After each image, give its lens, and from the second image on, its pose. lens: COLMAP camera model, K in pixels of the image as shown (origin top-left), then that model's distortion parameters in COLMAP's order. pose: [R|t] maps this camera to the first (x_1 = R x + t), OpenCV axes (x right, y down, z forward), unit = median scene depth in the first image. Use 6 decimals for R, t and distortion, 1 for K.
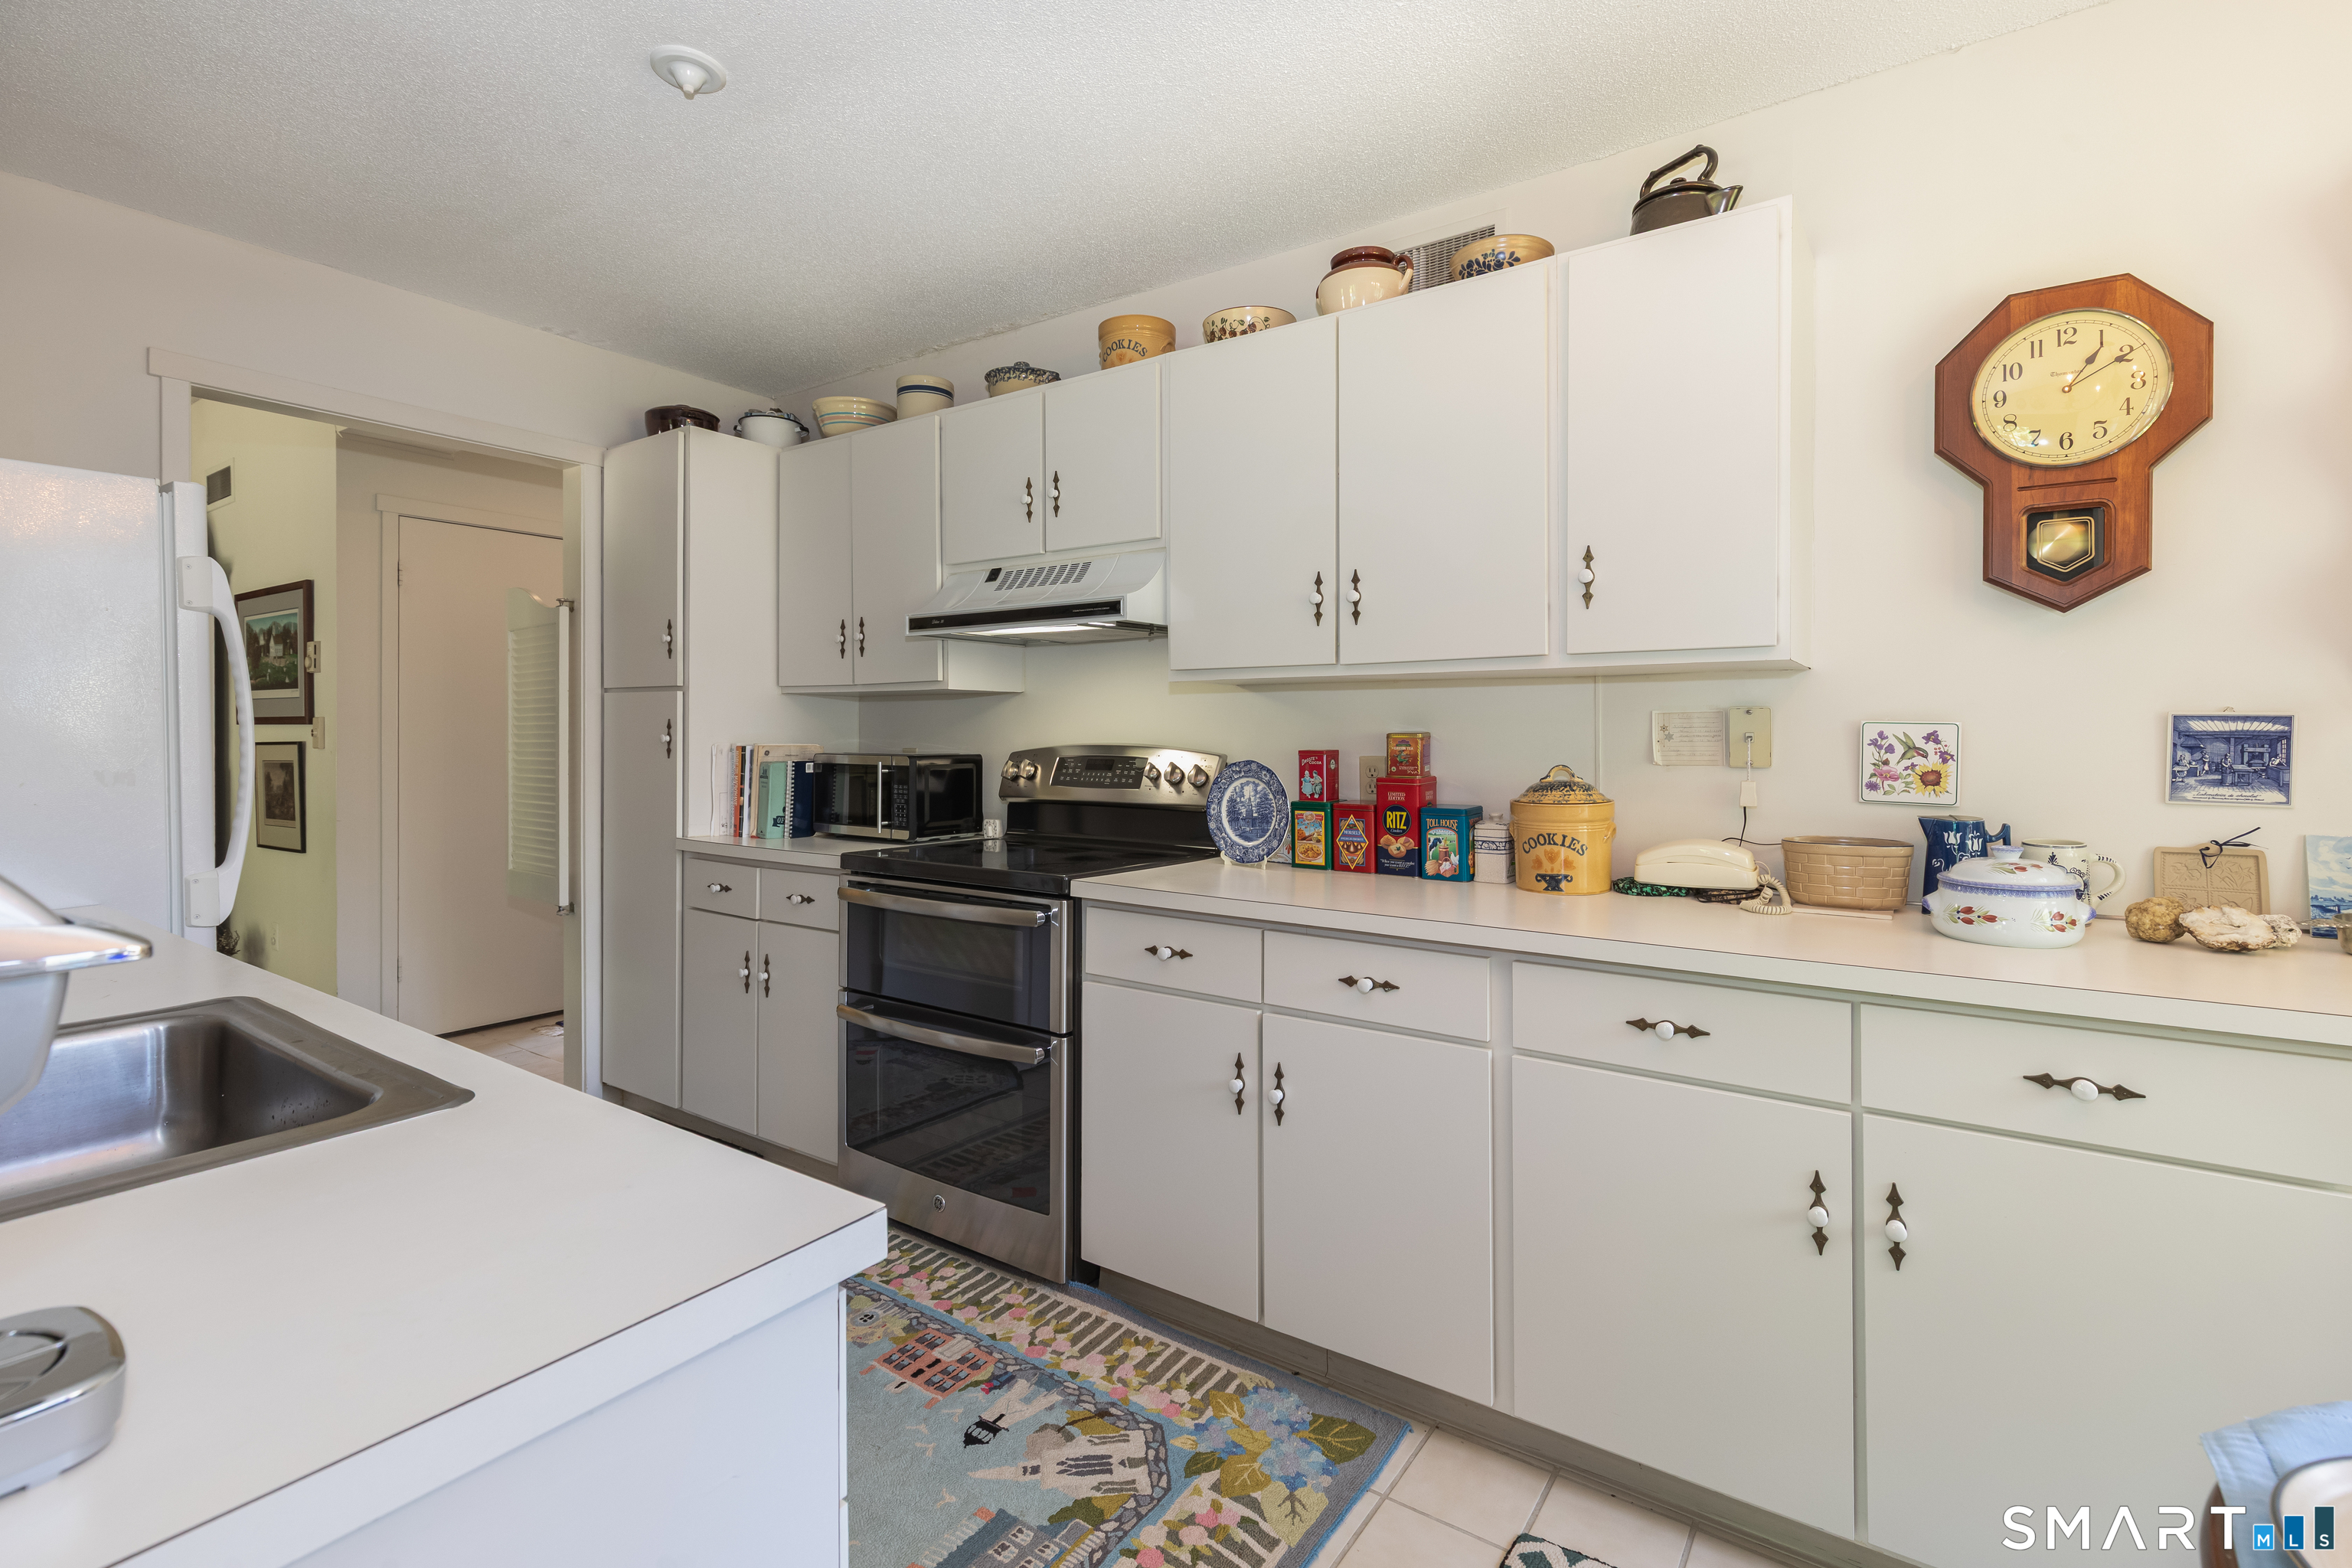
lens RADIAL K [[1101.5, 0, 1179.7], [0, 1101.5, 748.9], [0, 0, 1]] dist [0.008882, -0.001352]
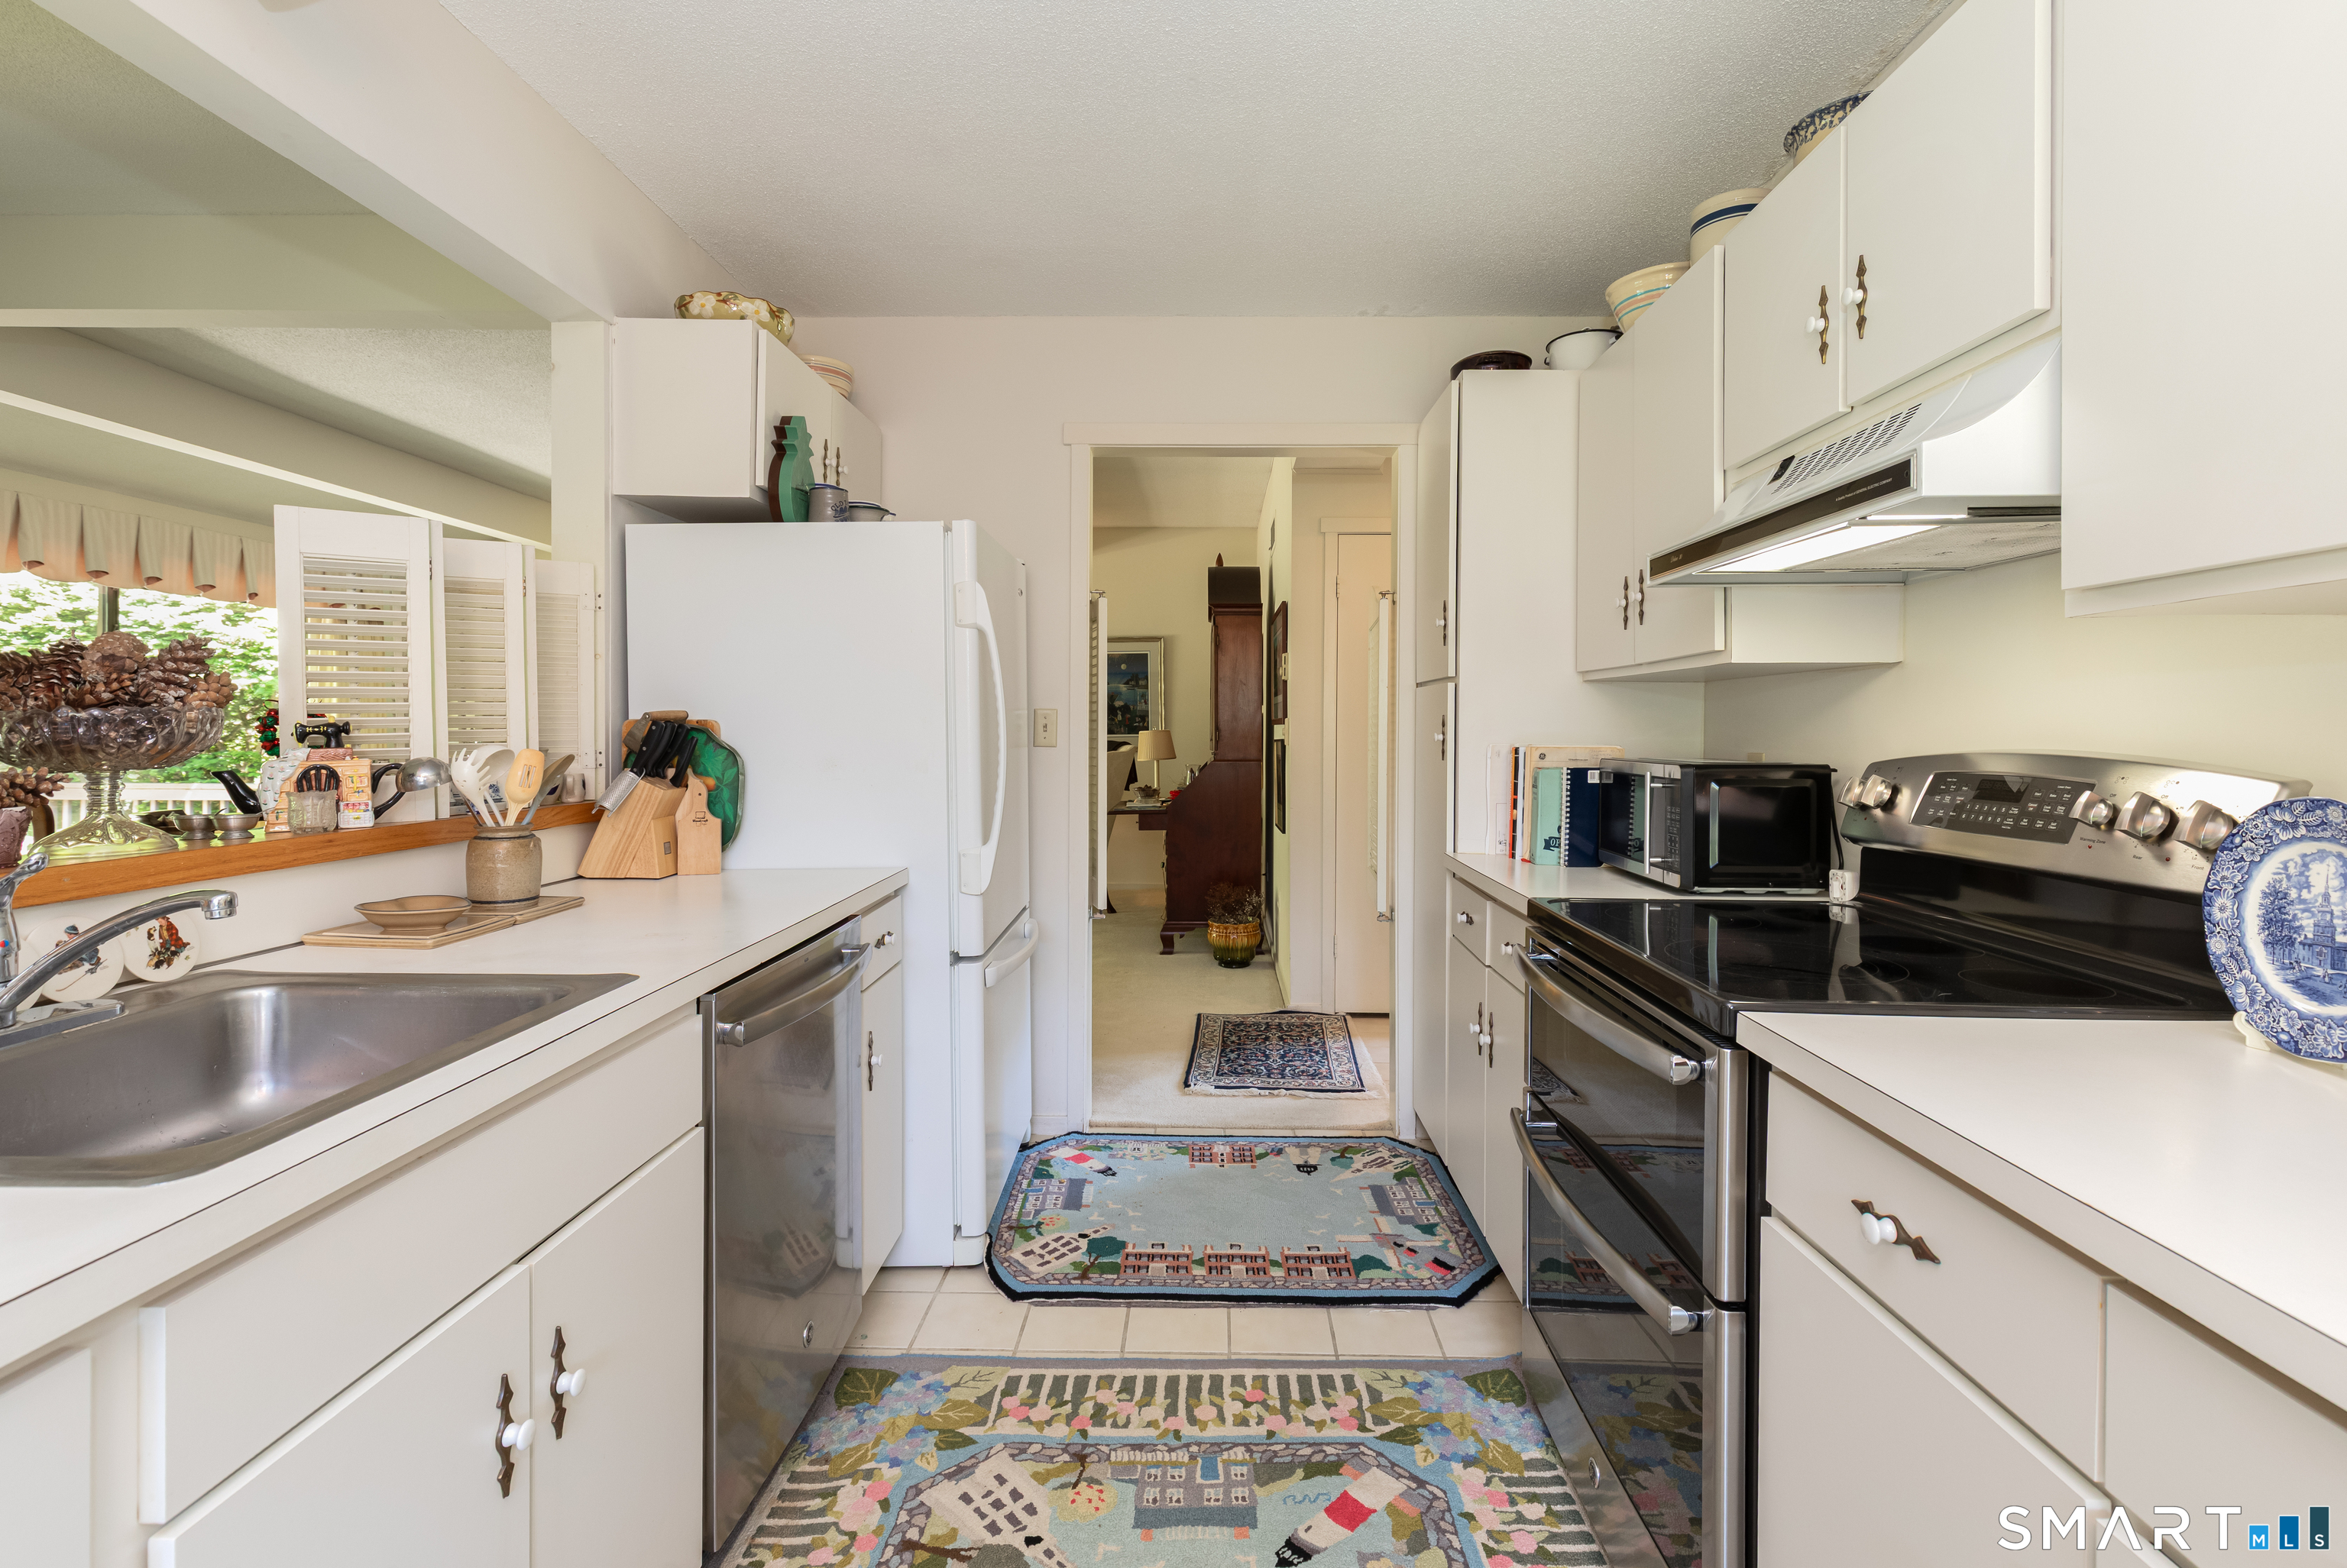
lens RADIAL K [[1079.0, 0, 1179.4], [0, 1079.0, 741.0], [0, 0, 1]] dist [0.002184, -0.000359]
pose [[0.549662, 0.006898, -0.835358, 0.144949], [-0.011952, 0.999928, 0.000393, -0.004897], [0.835301, 0.009768, 0.549705, 0.397902]]
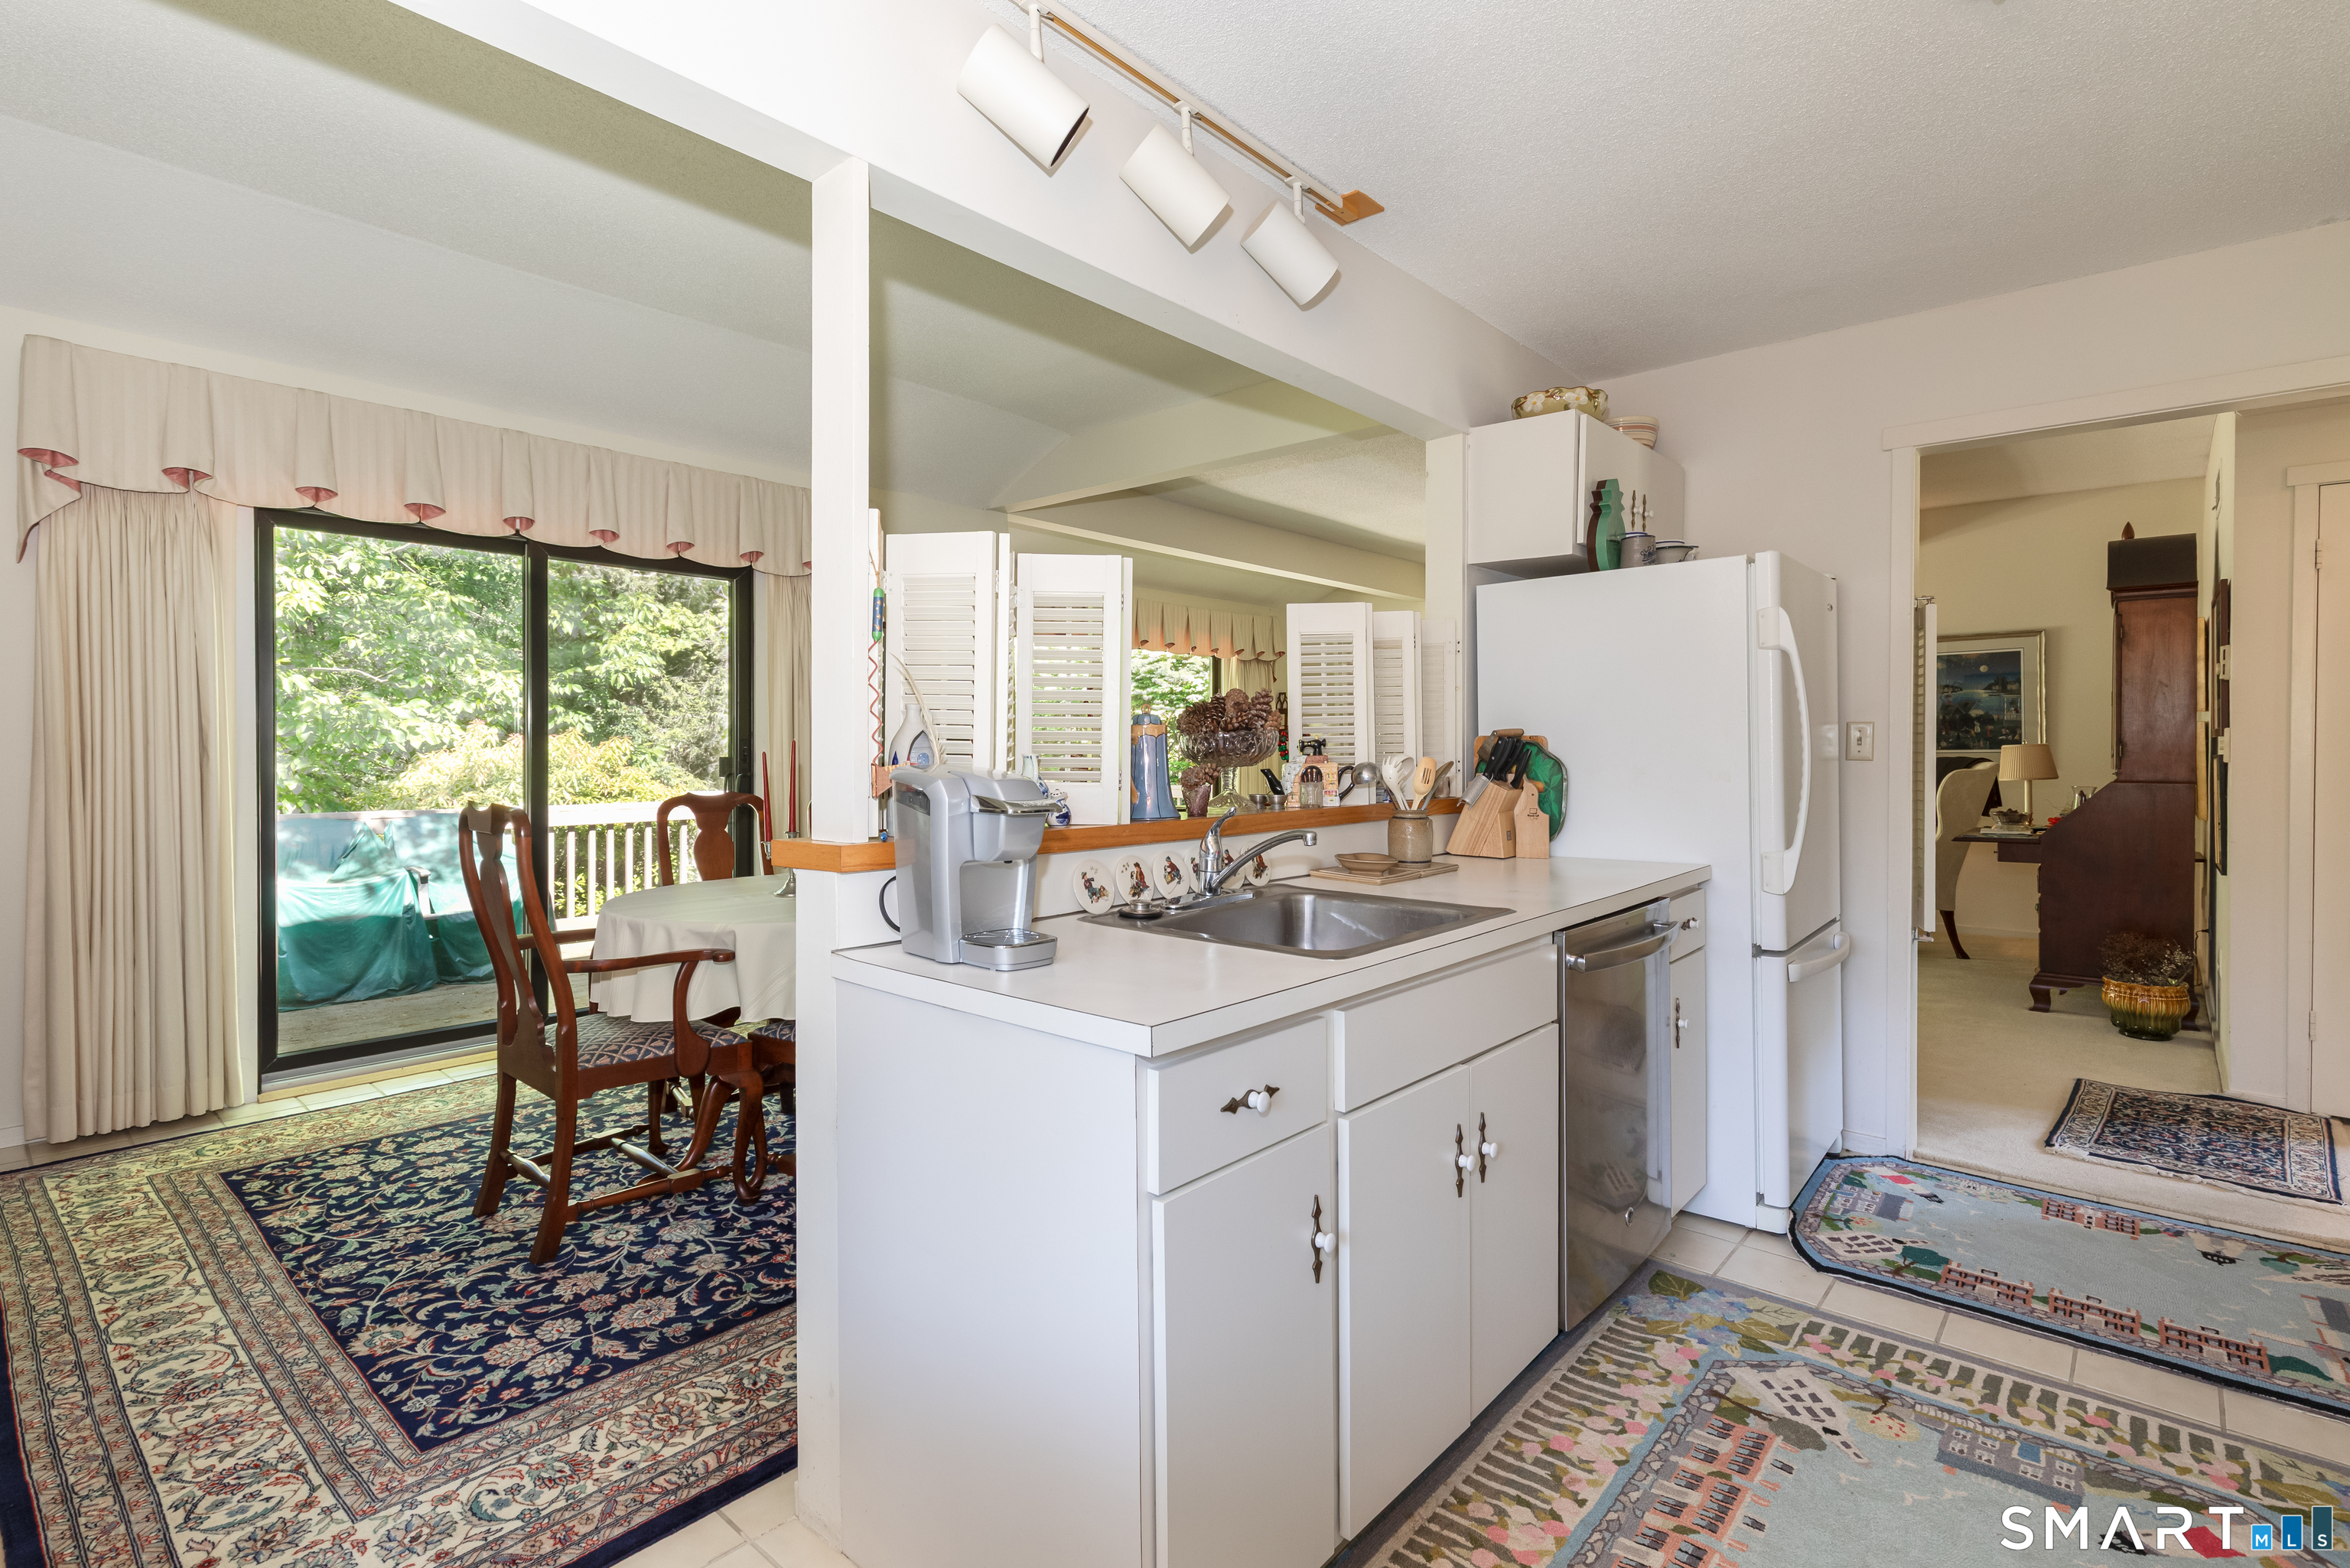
lens RADIAL K [[1100.5, 0, 1178.7], [0, 1100.5, 748.9], [0, 0, 1]] dist [0.008882, -0.001352]
pose [[-0.107834, 0.000484, -0.994169, 0.334619], [-0.013515, 0.999907, 0.001952, -0.001362], [0.994077, 0.013646, -0.107817, 0.324976]]
